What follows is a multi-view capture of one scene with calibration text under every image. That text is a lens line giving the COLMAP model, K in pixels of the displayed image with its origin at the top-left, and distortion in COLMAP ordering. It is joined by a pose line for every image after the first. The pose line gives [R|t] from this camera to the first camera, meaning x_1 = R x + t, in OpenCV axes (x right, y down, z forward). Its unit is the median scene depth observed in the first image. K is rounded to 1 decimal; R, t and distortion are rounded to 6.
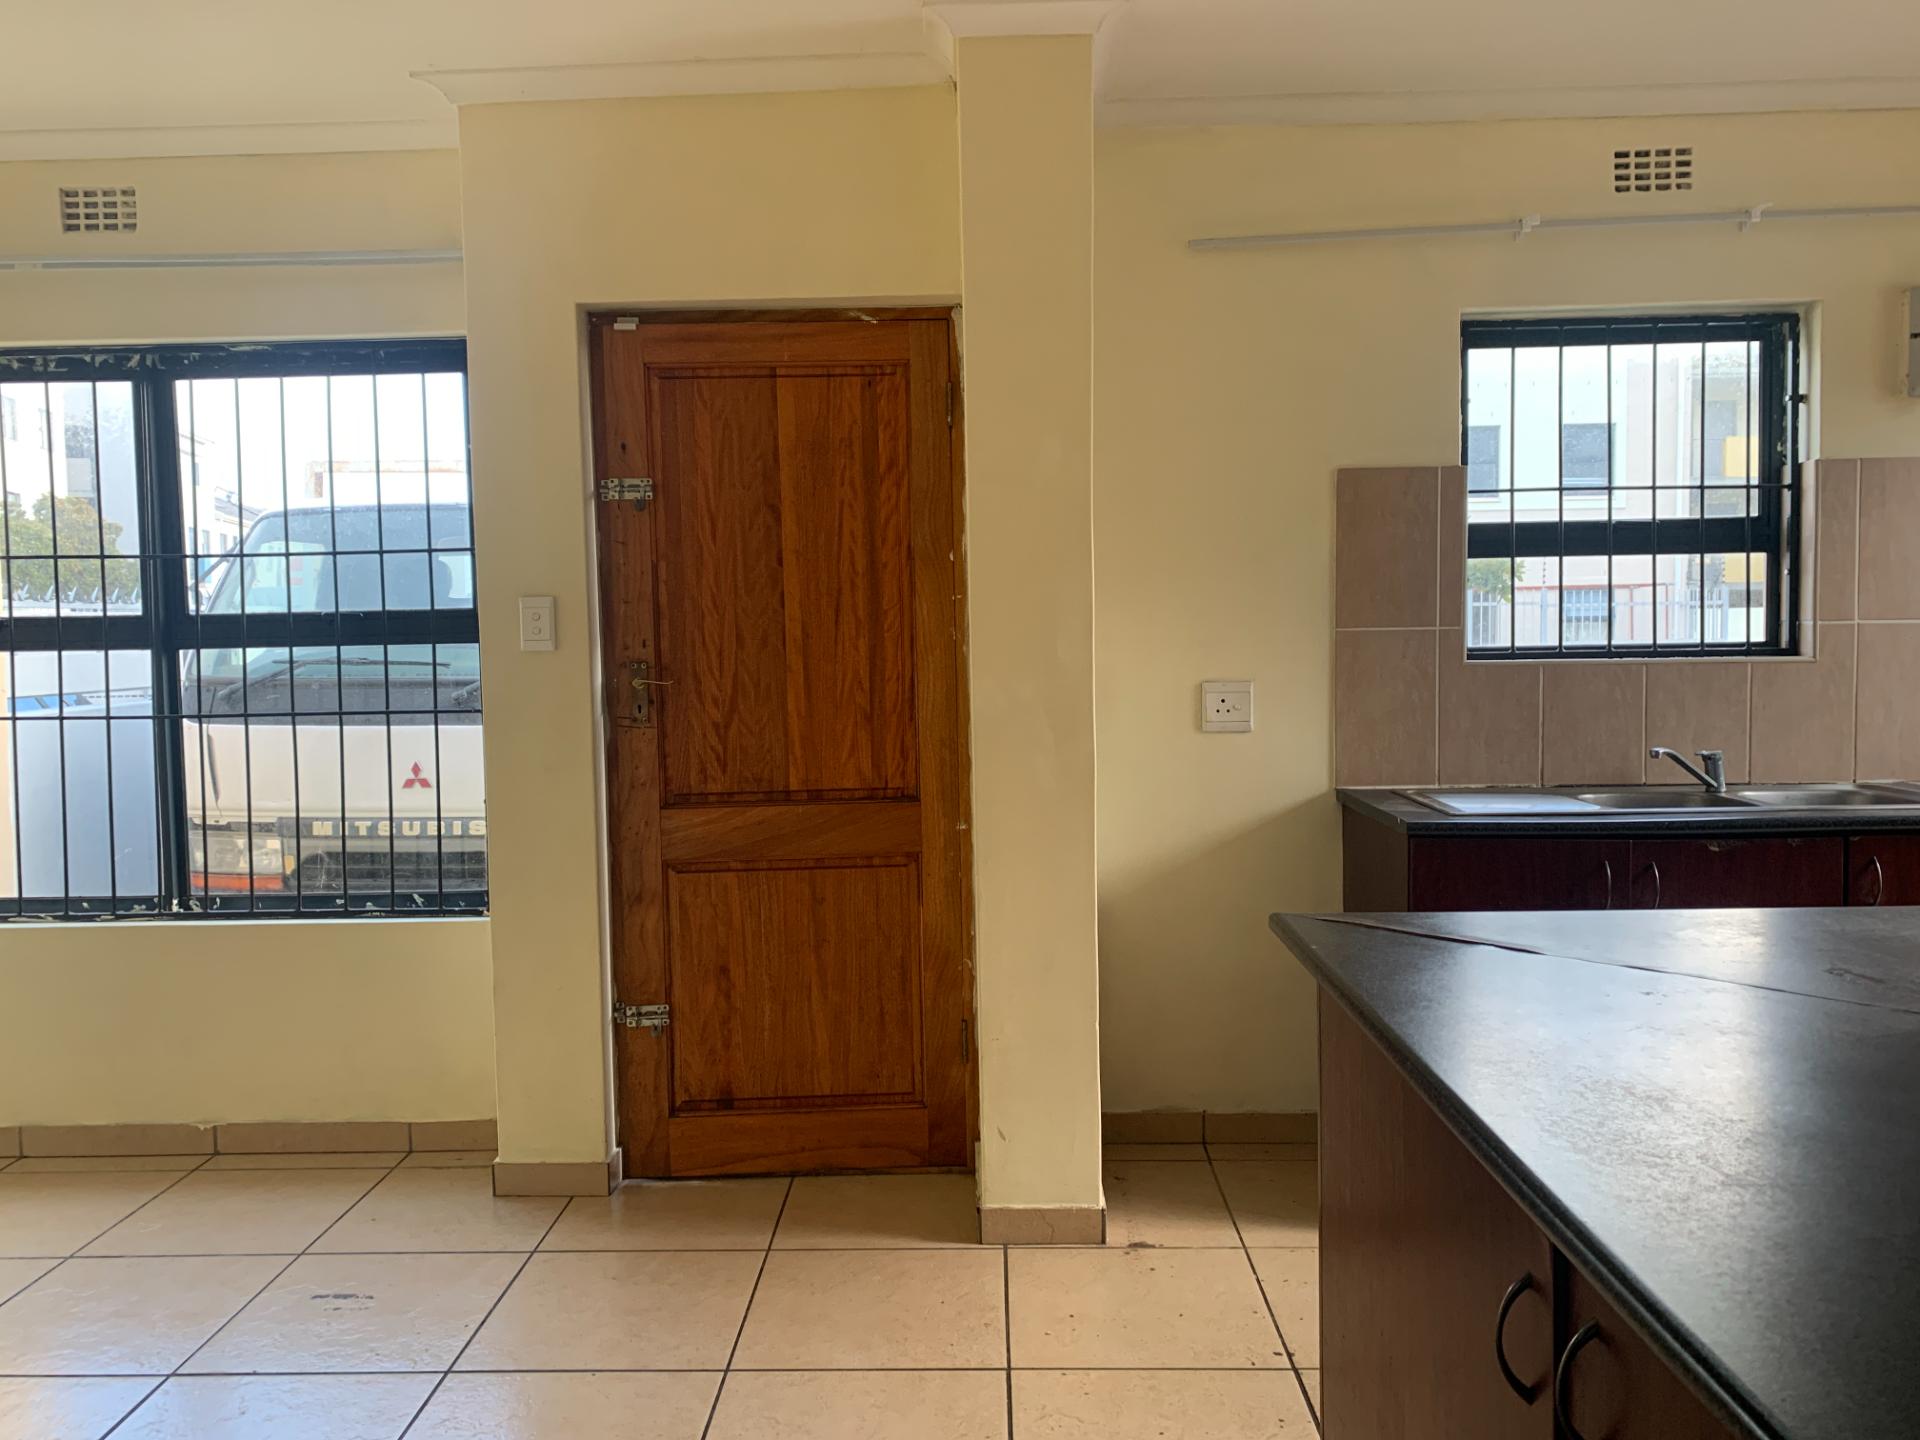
lens RADIAL K [[1466.3, 0, 944.5], [0, 1466.3, 695.8], [0, 0, 1]] dist [0.047769, -0.051830]
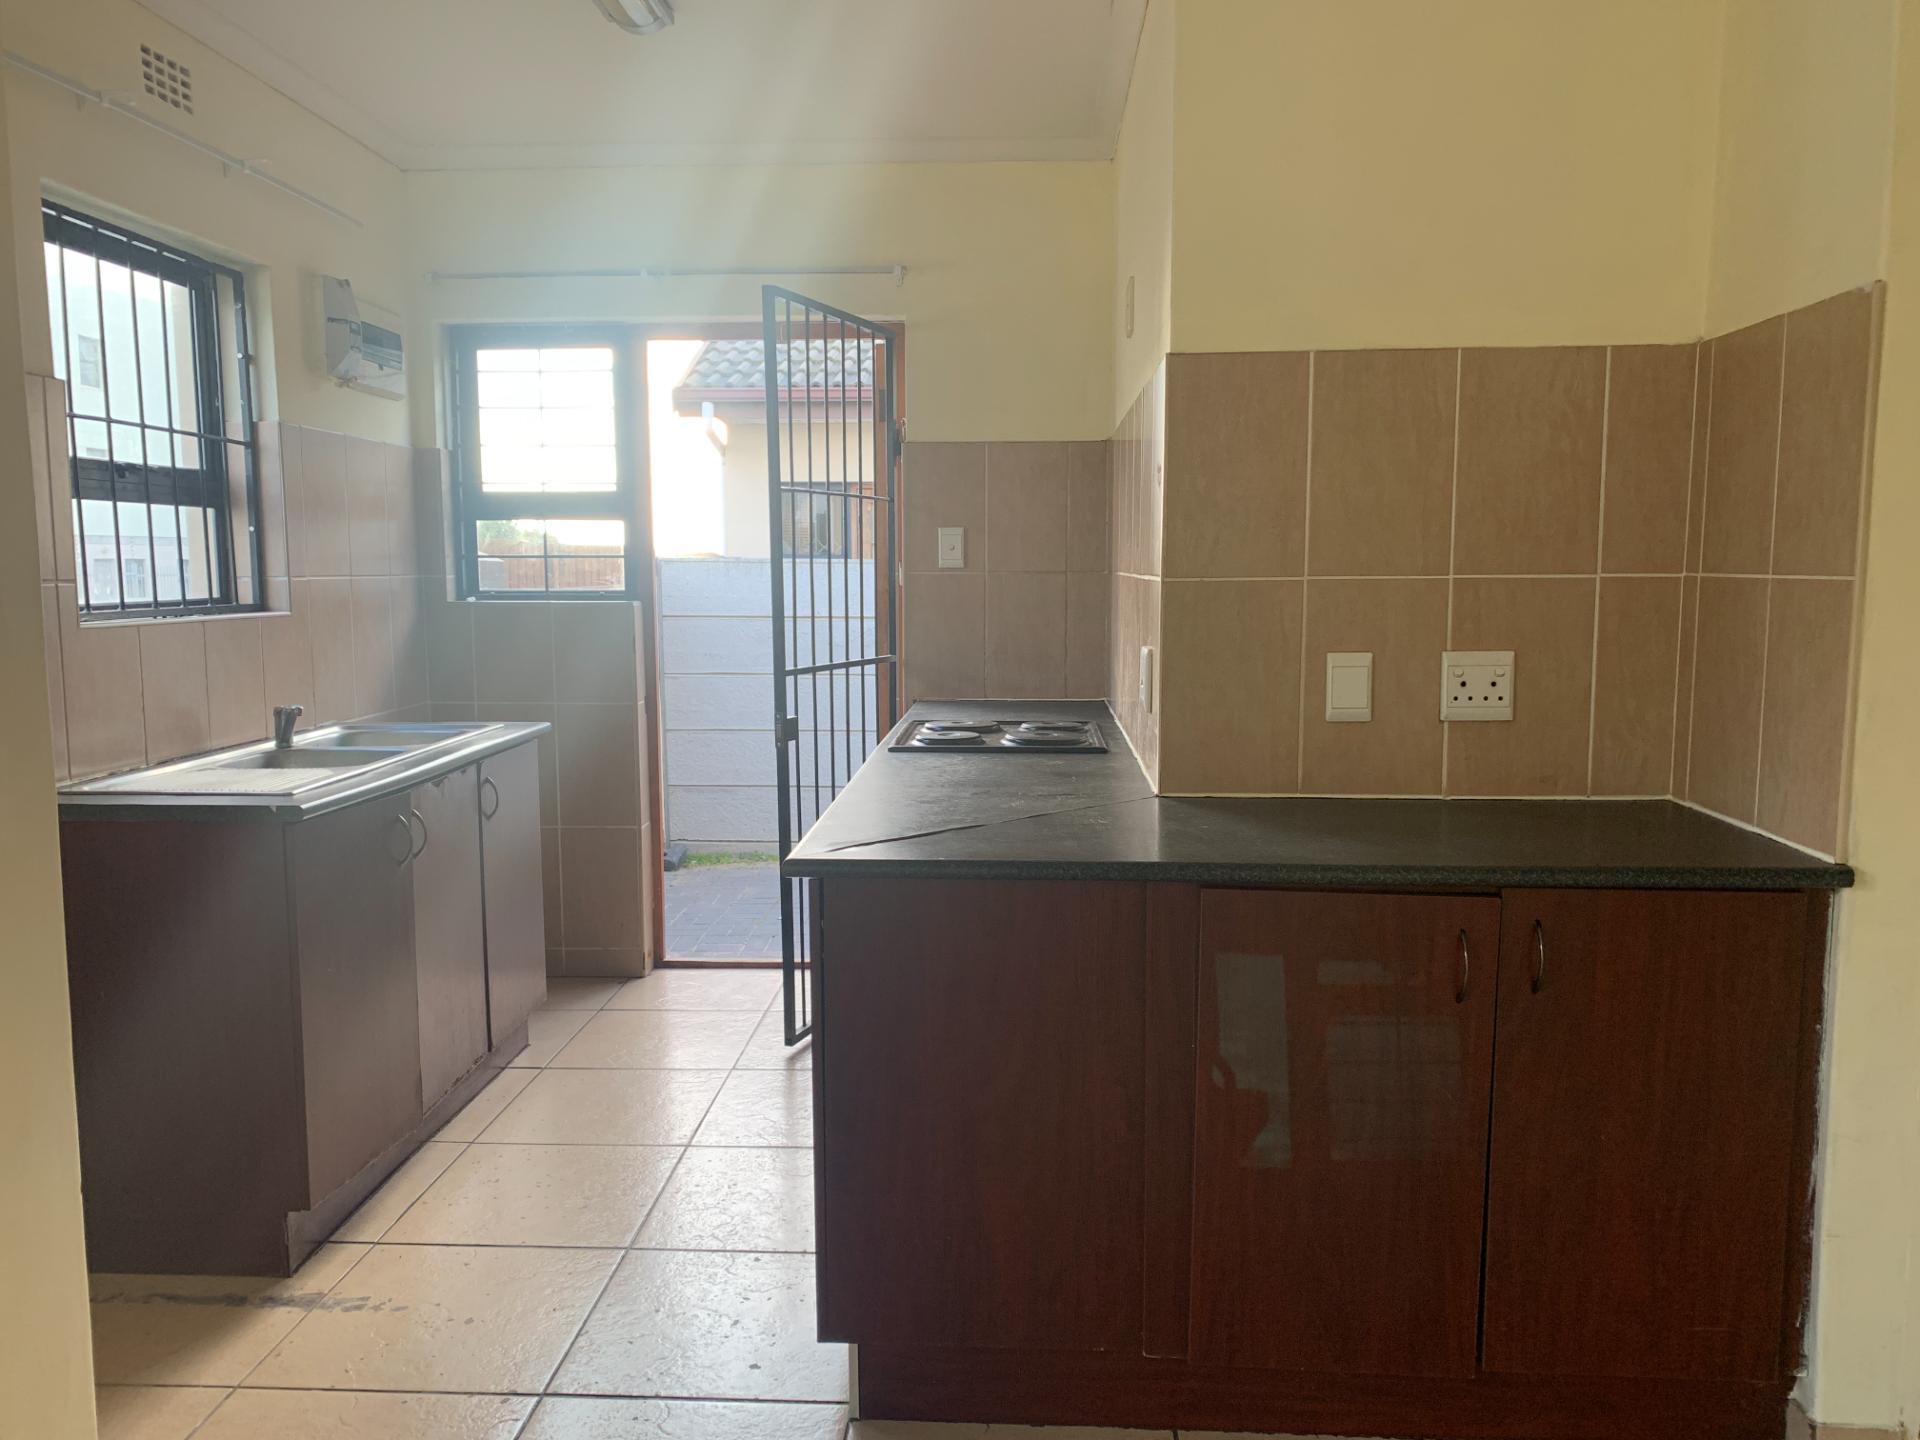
lens RADIAL K [[1466.3, 0, 940.0], [0, 1466.3, 717.9], [0, 0, 1]] dist [0.047769, -0.051830]
pose [[0.028502, -0.088268, 0.995689, -0.458217], [0.052972, 0.994827, 0.086675, -0.017670], [-0.998189, 0.050274, 0.033030, 0.519775]]
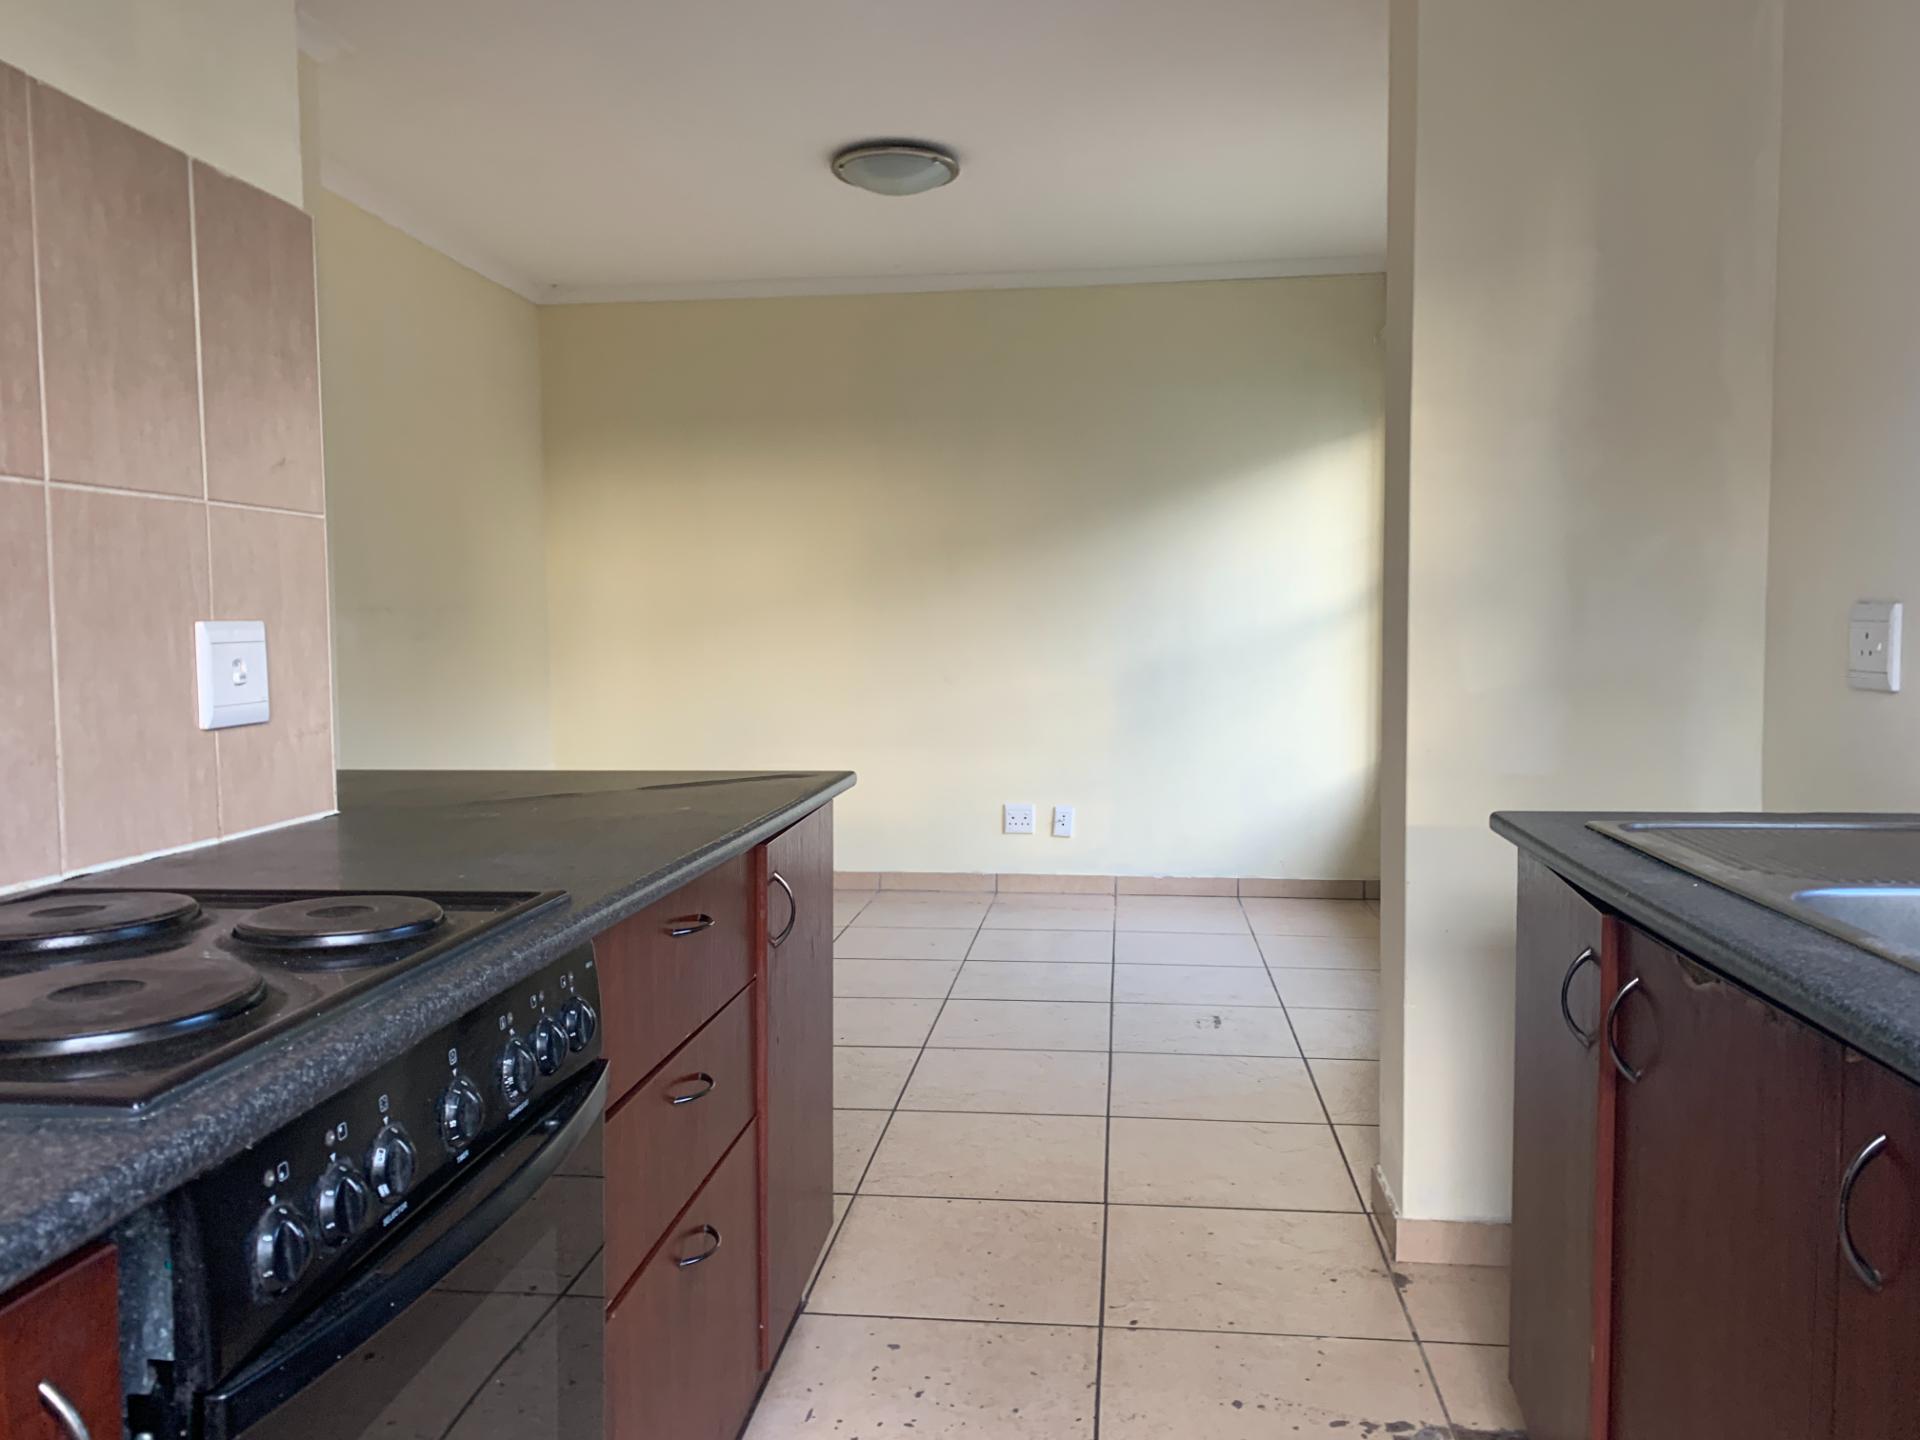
lens RADIAL K [[1466.3, 0, 969.2], [0, 1466.3, 705.8], [0, 0, 1]] dist [0.047769, -0.051830]
pose [[-0.076593, 0.078764, -0.993947, 0.832255], [-0.040216, 0.995820, 0.082011, -0.002649], [0.996251, 0.046254, -0.073105, 0.712689]]
